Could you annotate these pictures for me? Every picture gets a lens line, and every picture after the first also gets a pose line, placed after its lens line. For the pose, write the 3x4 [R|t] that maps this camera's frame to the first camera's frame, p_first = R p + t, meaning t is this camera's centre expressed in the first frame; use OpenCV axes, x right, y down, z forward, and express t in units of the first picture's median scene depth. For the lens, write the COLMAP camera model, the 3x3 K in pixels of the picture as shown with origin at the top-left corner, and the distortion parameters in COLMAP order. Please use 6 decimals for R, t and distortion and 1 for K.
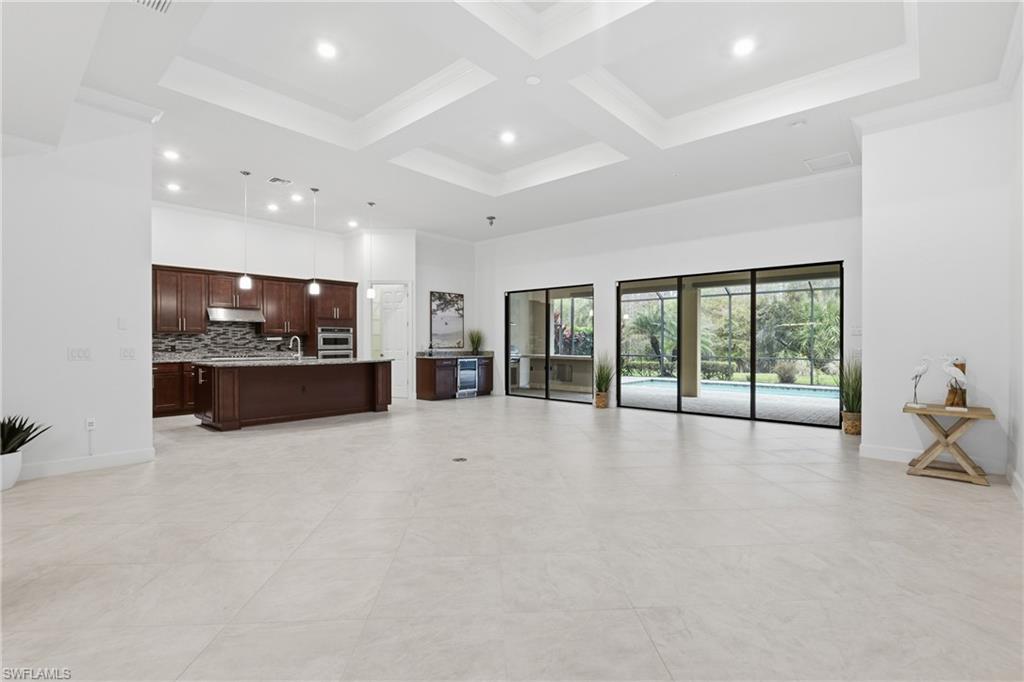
lens RADIAL K [[470.9, 0, 510.3], [0, 470.9, 345.7], [0, 0, 1]] dist [-0.006000, -0.000602]
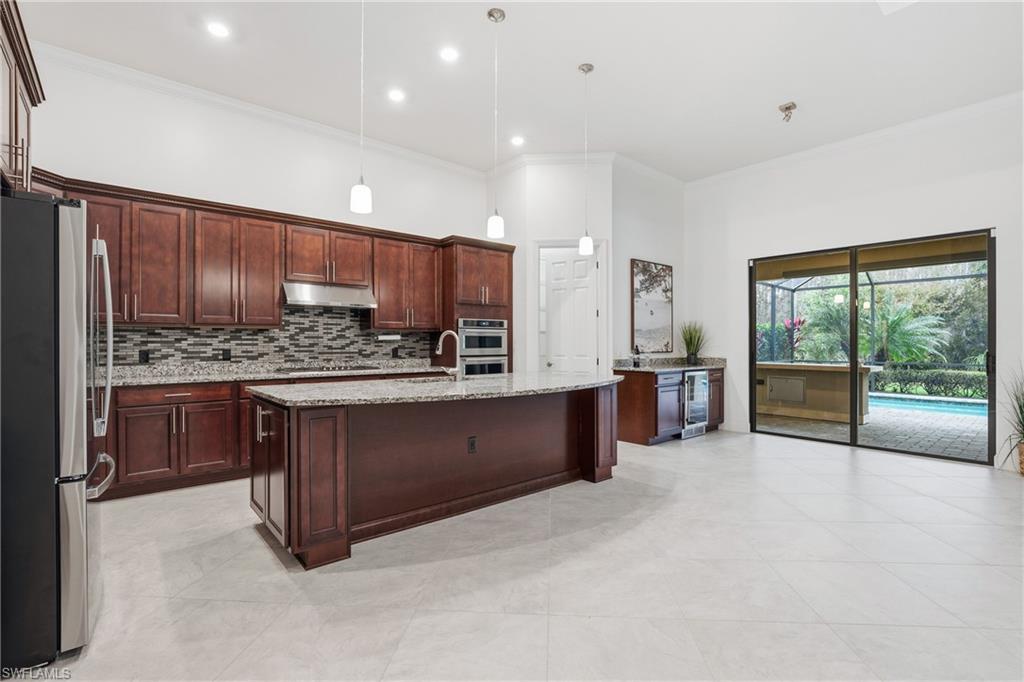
lens RADIAL K [[470.9, 0, 512.8], [0, 470.9, 338.9], [0, 0, 1]] dist [-0.006000, -0.000602]
pose [[0.991846, -0.000379, -0.127439, -0.258469], [-0.001440, 0.999898, -0.014181, -0.004523], [0.127431, 0.014248, 0.991745, 0.409205]]
